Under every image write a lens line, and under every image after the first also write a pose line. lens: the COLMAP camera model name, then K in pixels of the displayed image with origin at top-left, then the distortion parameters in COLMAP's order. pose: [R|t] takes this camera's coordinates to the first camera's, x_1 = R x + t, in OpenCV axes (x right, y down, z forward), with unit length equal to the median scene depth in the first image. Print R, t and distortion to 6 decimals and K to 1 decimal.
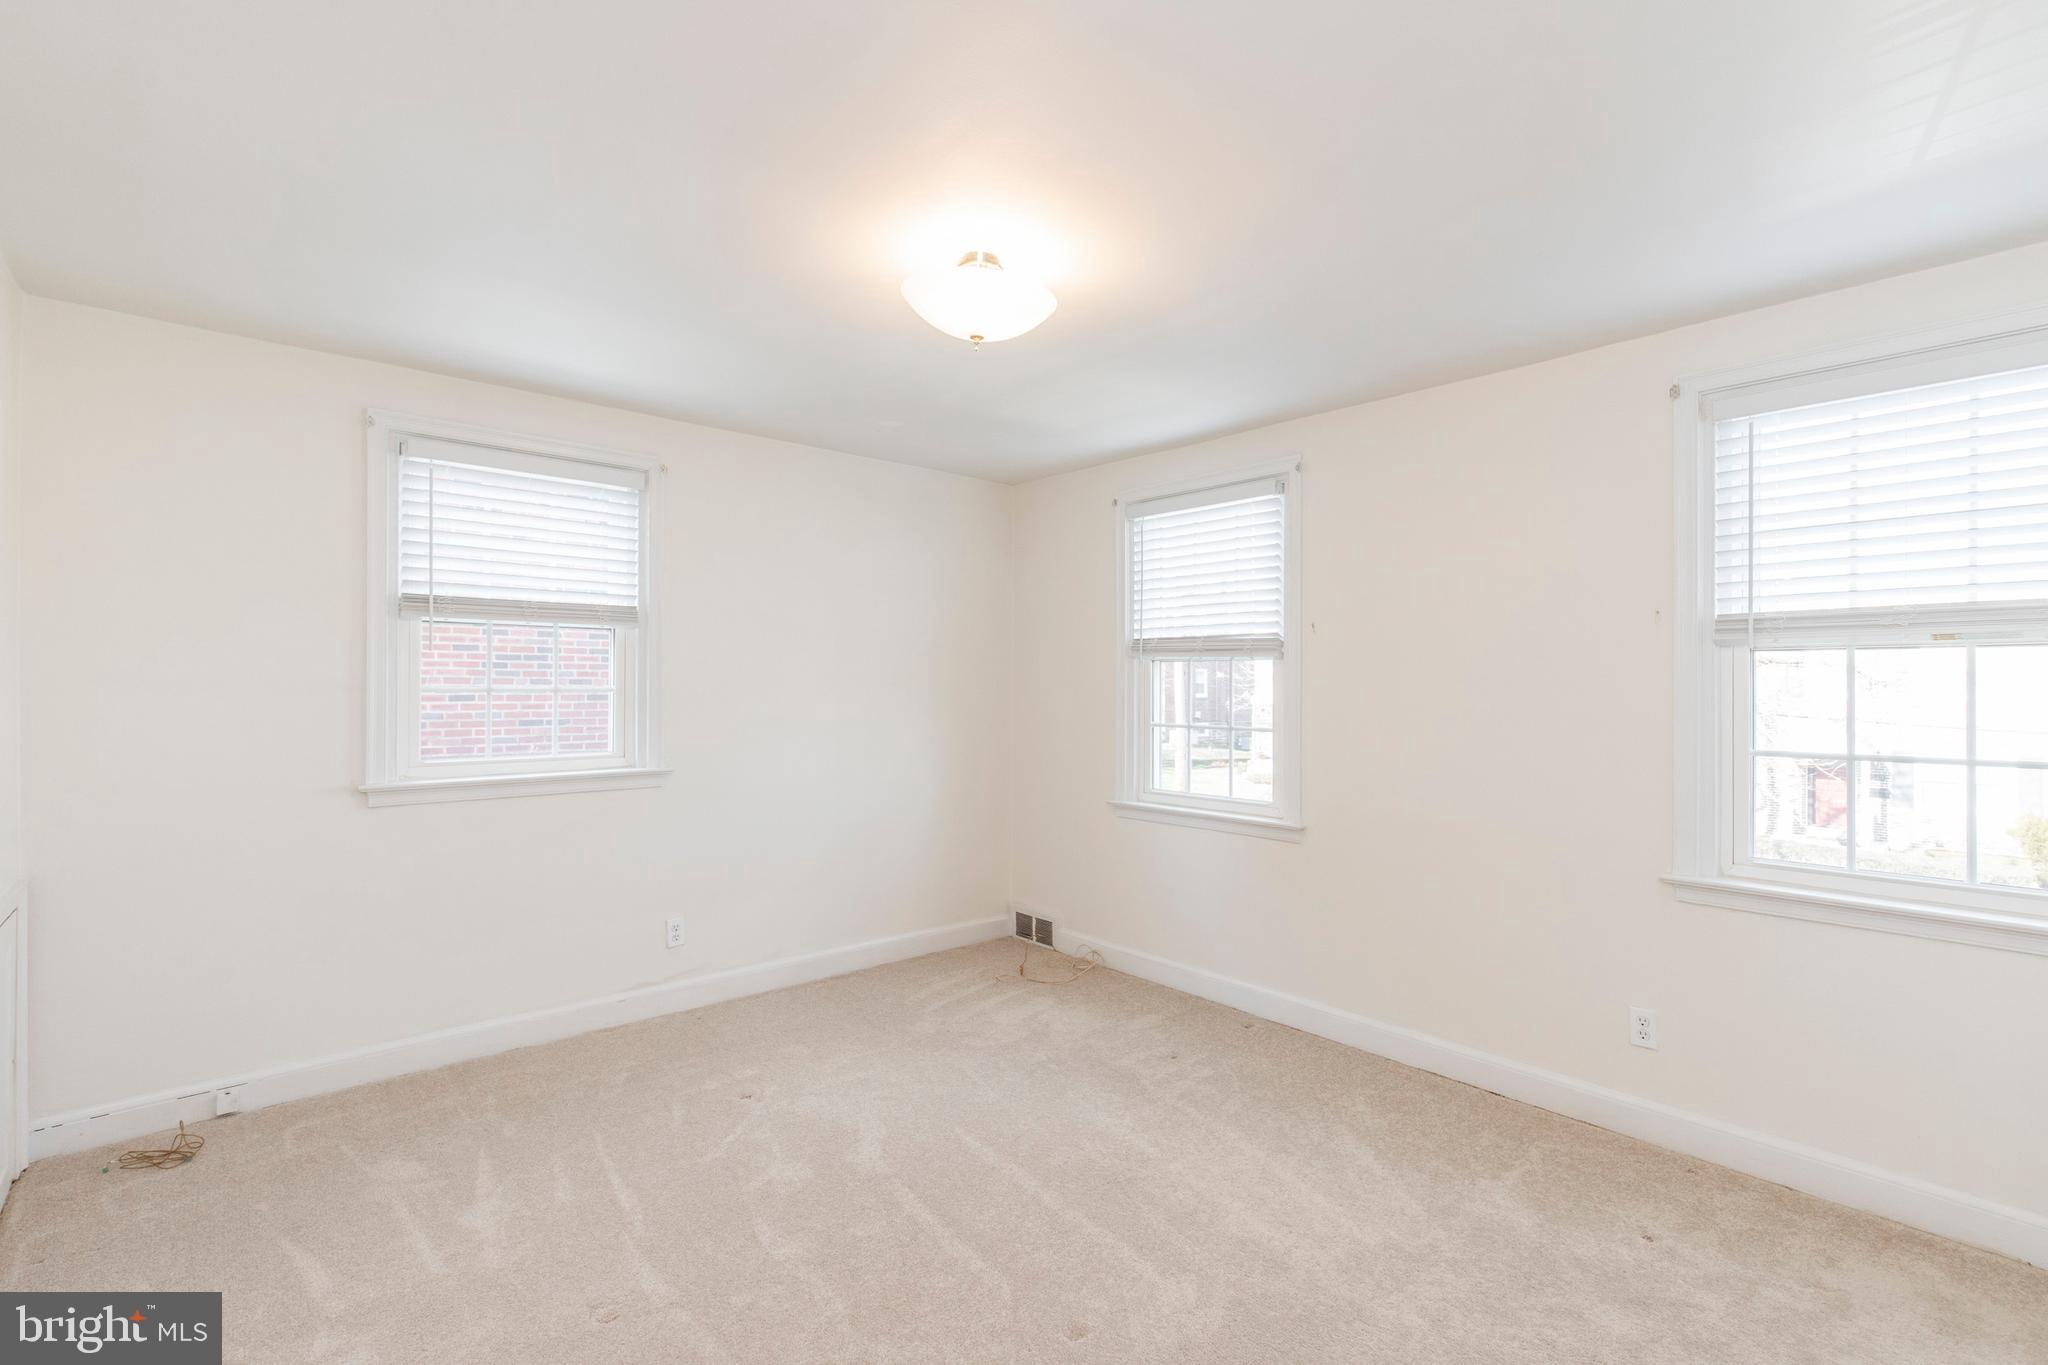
lens RADIAL K [[922.4, 0, 1023.6], [0, 922.4, 680.9], [0, 0, 1]] dist [0.006834, -0.000661]
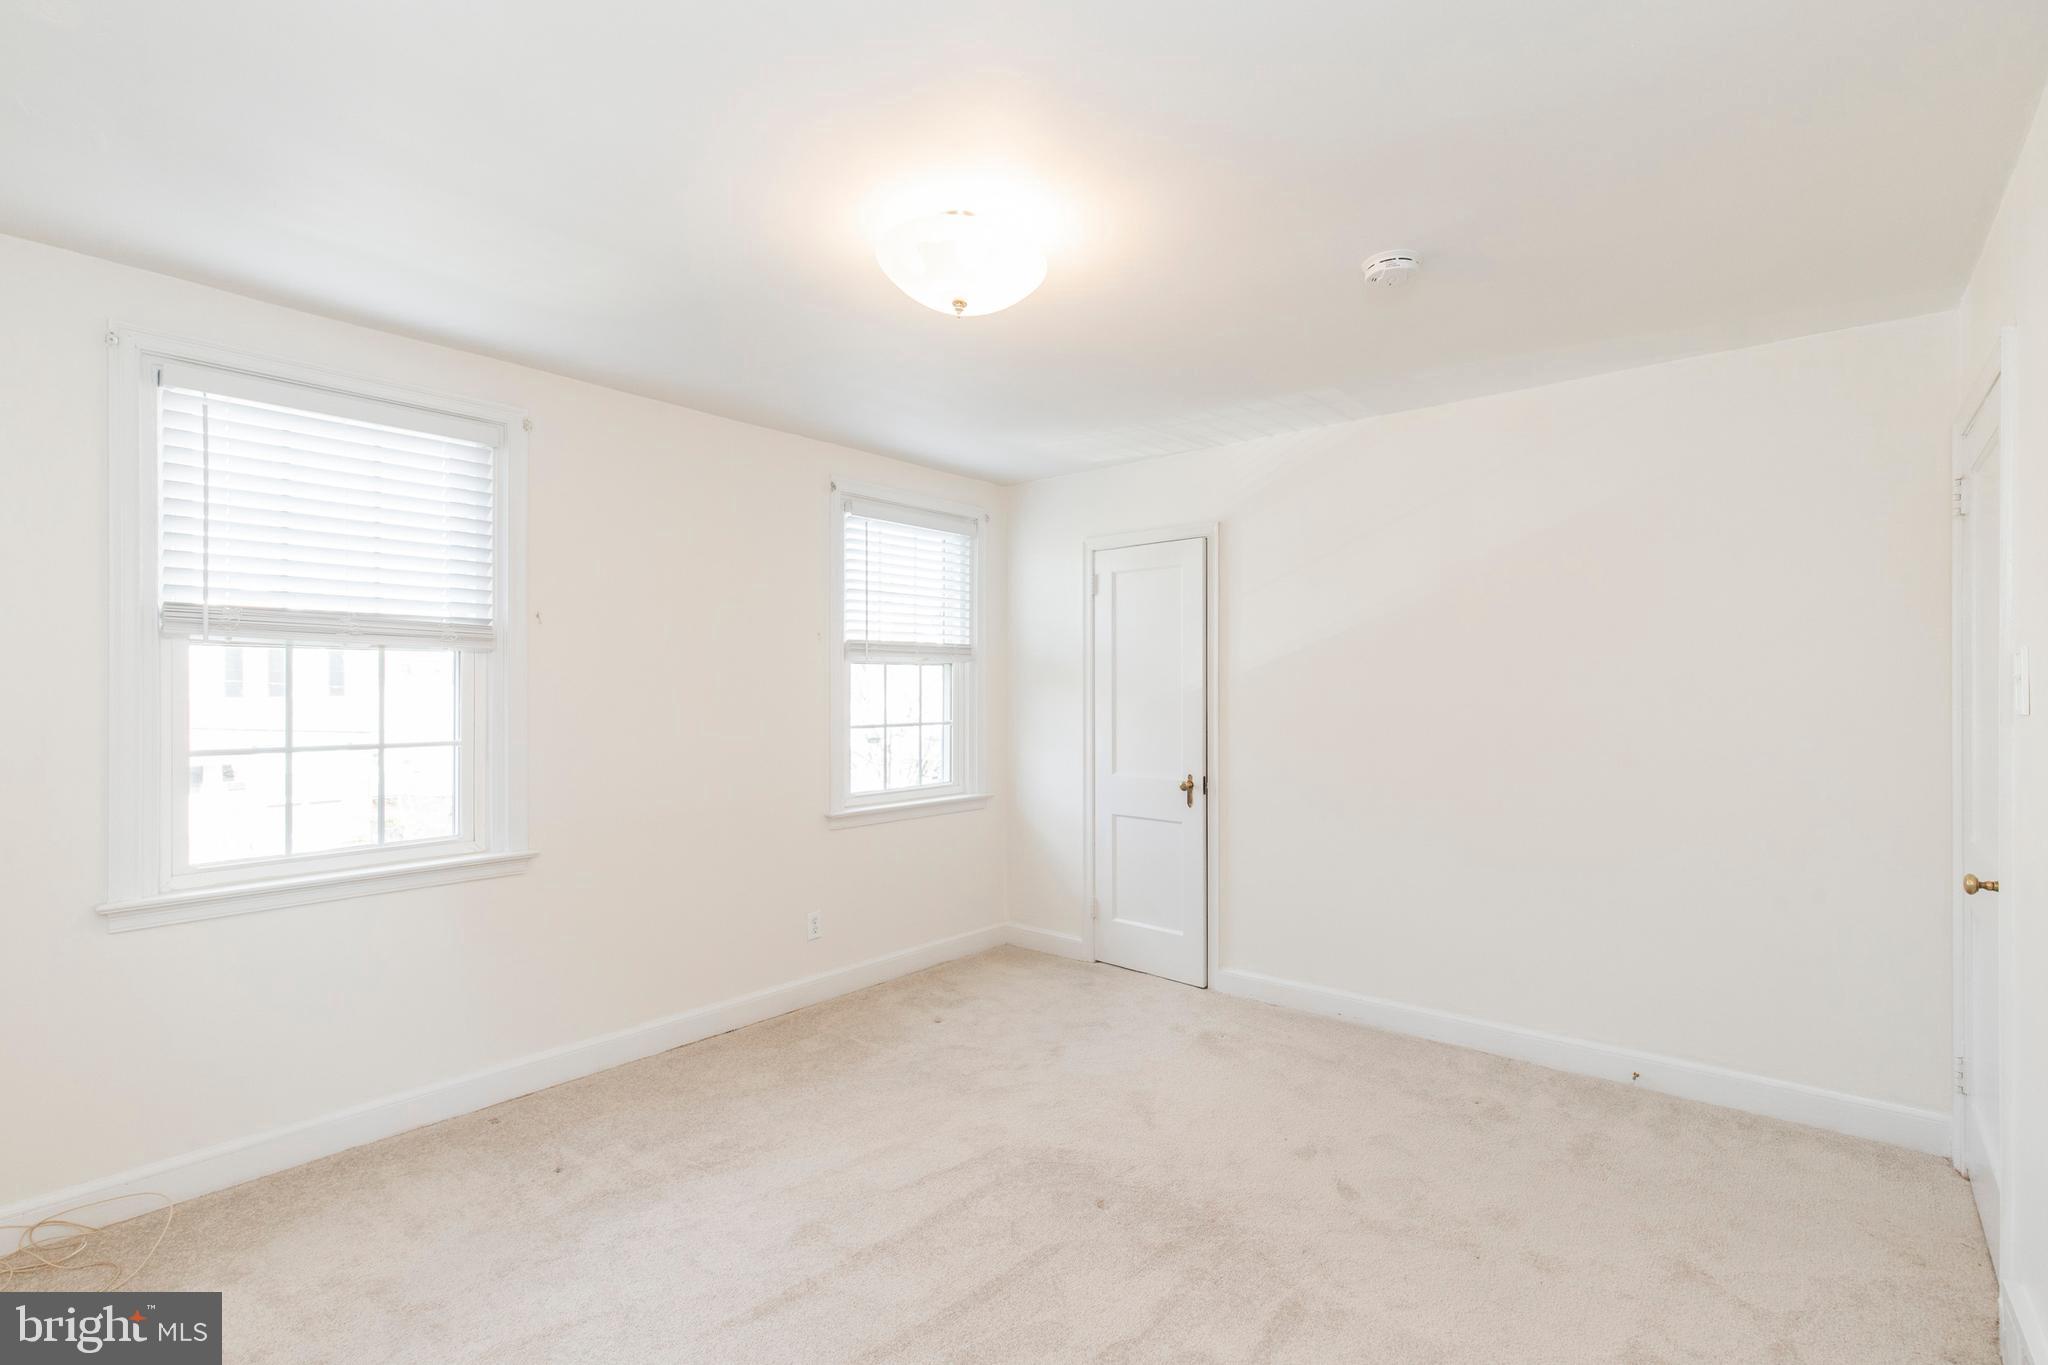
lens RADIAL K [[922.4, 0, 1023.6], [0, 922.4, 680.9], [0, 0, 1]] dist [0.006834, -0.000661]
pose [[-0.131874, 0.001335, 0.991266, -0.502016], [-0.007028, 0.999973, -0.002282, -0.000354], [-0.991242, -0.007268, -0.131861, 0.558584]]
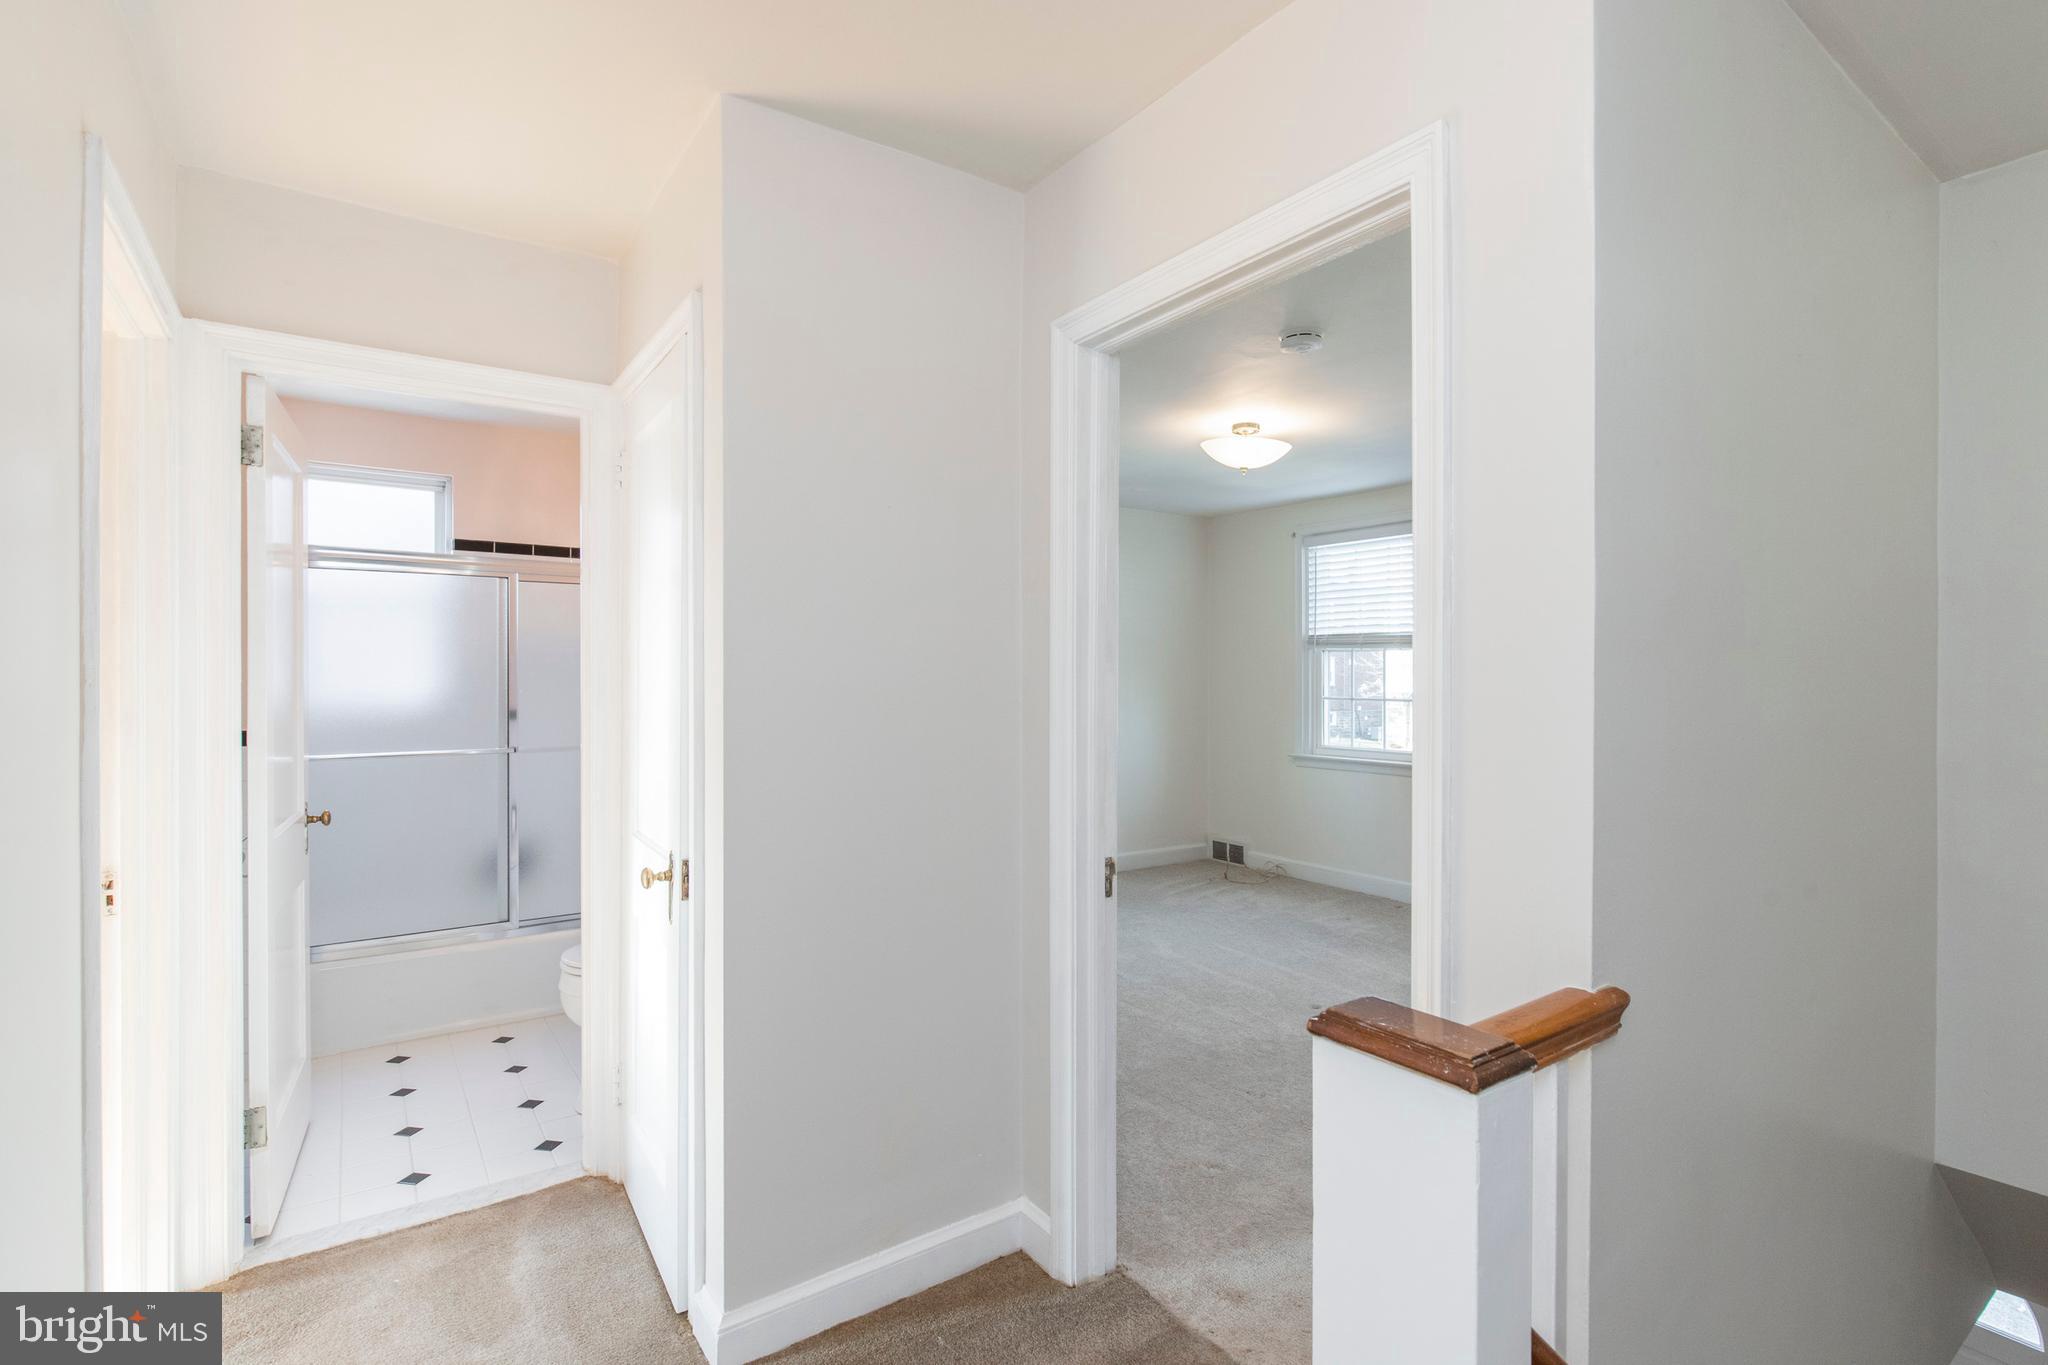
lens RADIAL K [[951.0, 0, 1020.0], [0, 951.0, 679.3], [0, 0, 1]] dist [-0.010304, -0.000017]
pose [[0.993161, -0.003085, -0.116712, -0.140674], [0.004082, 0.999957, 0.008301, 0.006253], [0.116682, -0.008720, 0.993131, -0.444697]]
